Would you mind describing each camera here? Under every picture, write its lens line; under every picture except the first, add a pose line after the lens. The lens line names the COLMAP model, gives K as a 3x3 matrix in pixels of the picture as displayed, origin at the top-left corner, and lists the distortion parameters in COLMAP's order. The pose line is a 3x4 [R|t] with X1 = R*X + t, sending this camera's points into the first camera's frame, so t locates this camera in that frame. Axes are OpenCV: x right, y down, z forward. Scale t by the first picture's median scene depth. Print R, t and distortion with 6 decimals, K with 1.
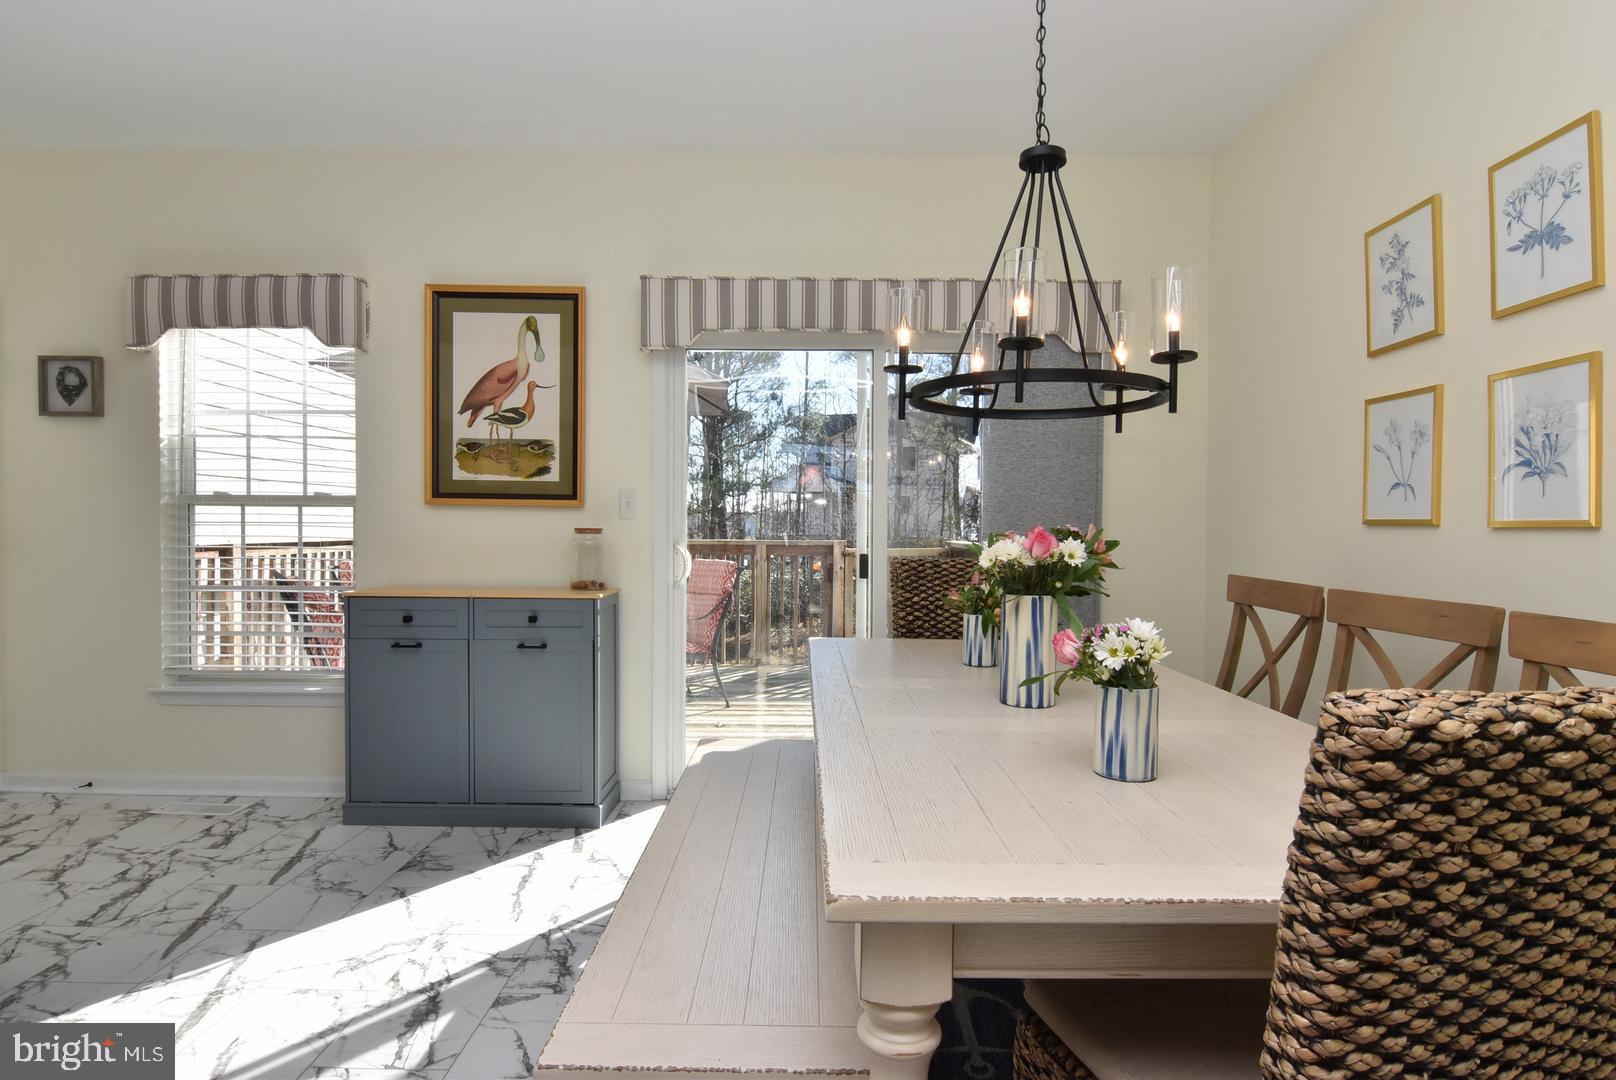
lens RADIAL K [[858.0, 0, 809.2], [0, 858.0, 544.2], [0, 0, 1]] dist [-0.010920, -0.004608]
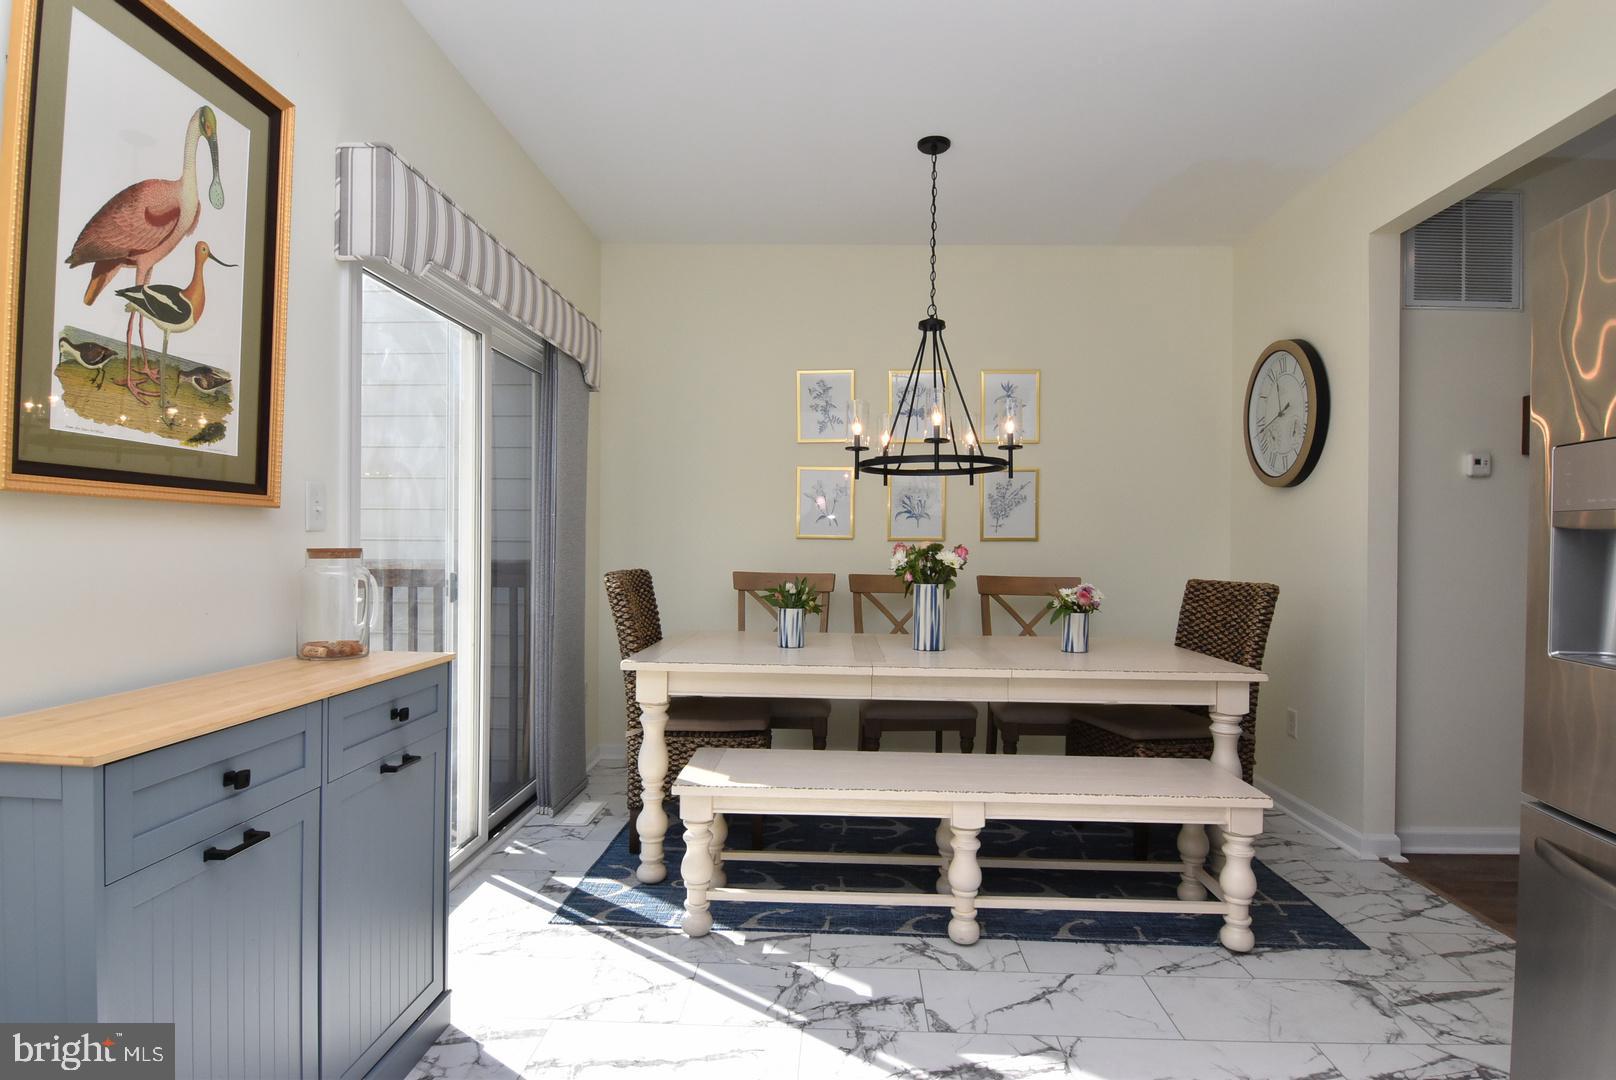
lens RADIAL K [[858.0, 0, 814.7], [0, 858.0, 535.7], [0, 0, 1]] dist [-0.010920, -0.004608]
pose [[0.033629, -0.007788, 0.999404, -0.786818], [0.007039, 0.999947, 0.007555, -0.027963], [-0.999410, 0.006781, 0.033682, 0.645053]]
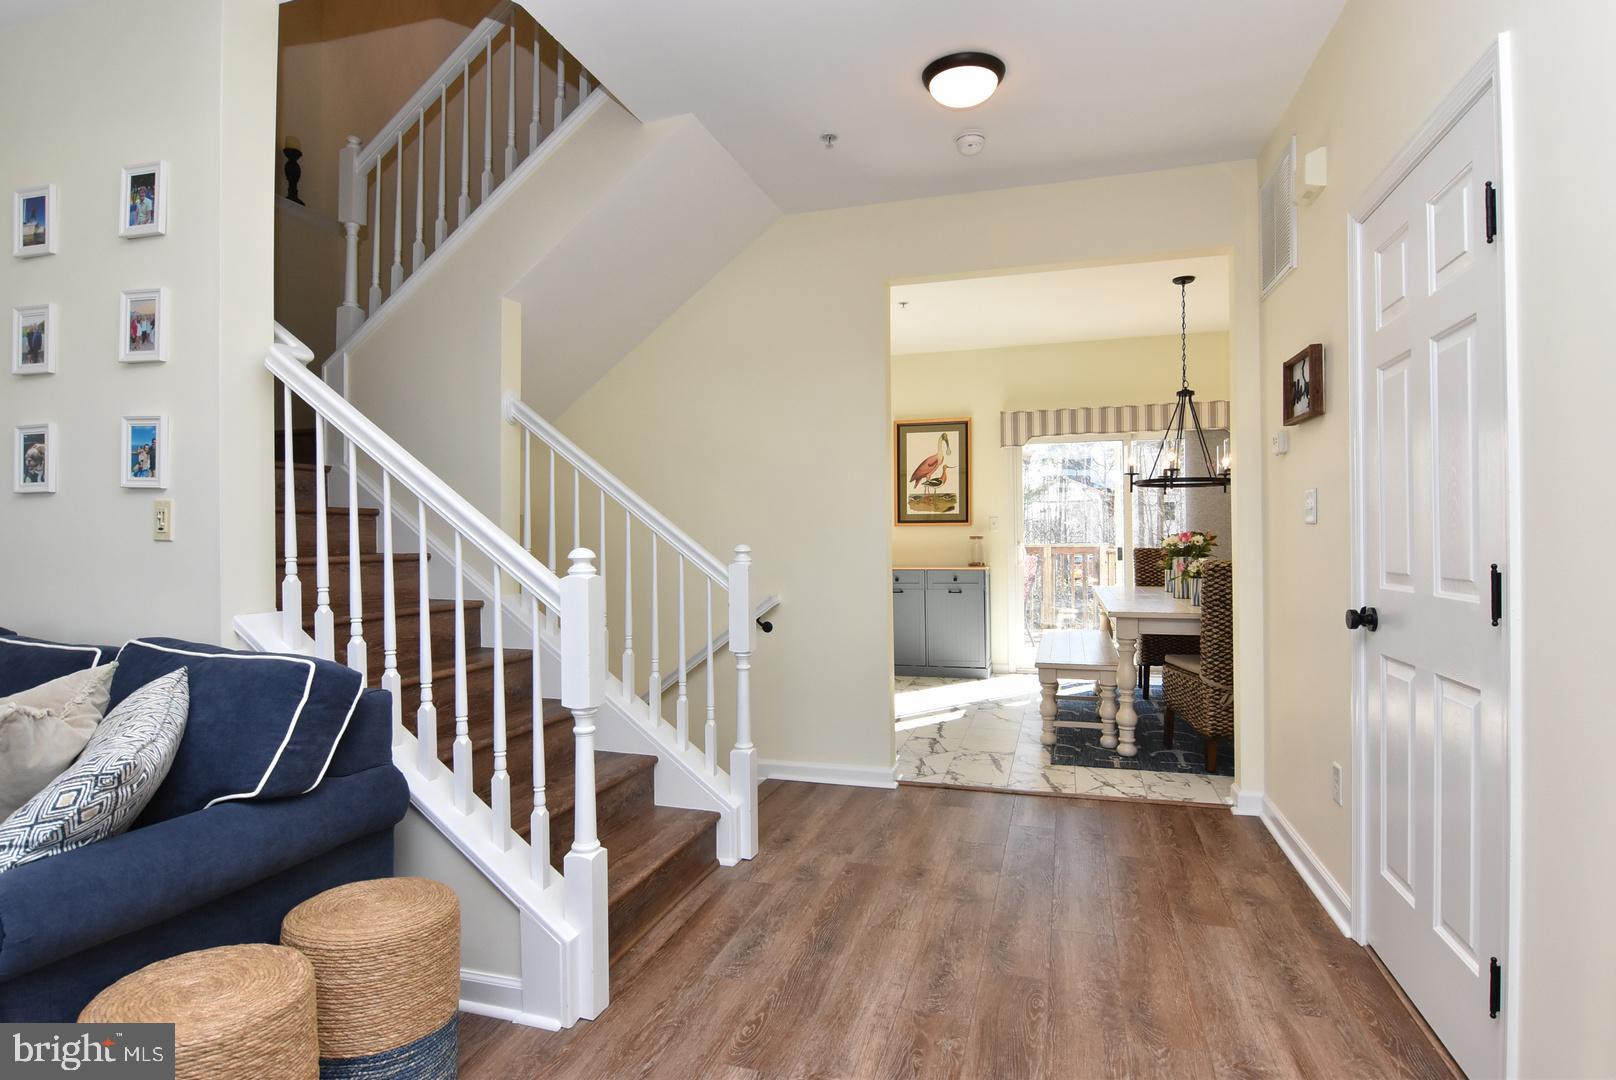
lens RADIAL K [[858.0, 0, 810.1], [0, 858.0, 539.1], [0, 0, 1]] dist [-0.010920, -0.004608]
pose [[0.958002, -0.018503, -0.286166, -0.051325], [0.013165, 0.999702, -0.020568, 0.023744], [0.286461, 0.015936, 0.957959, -1.038558]]
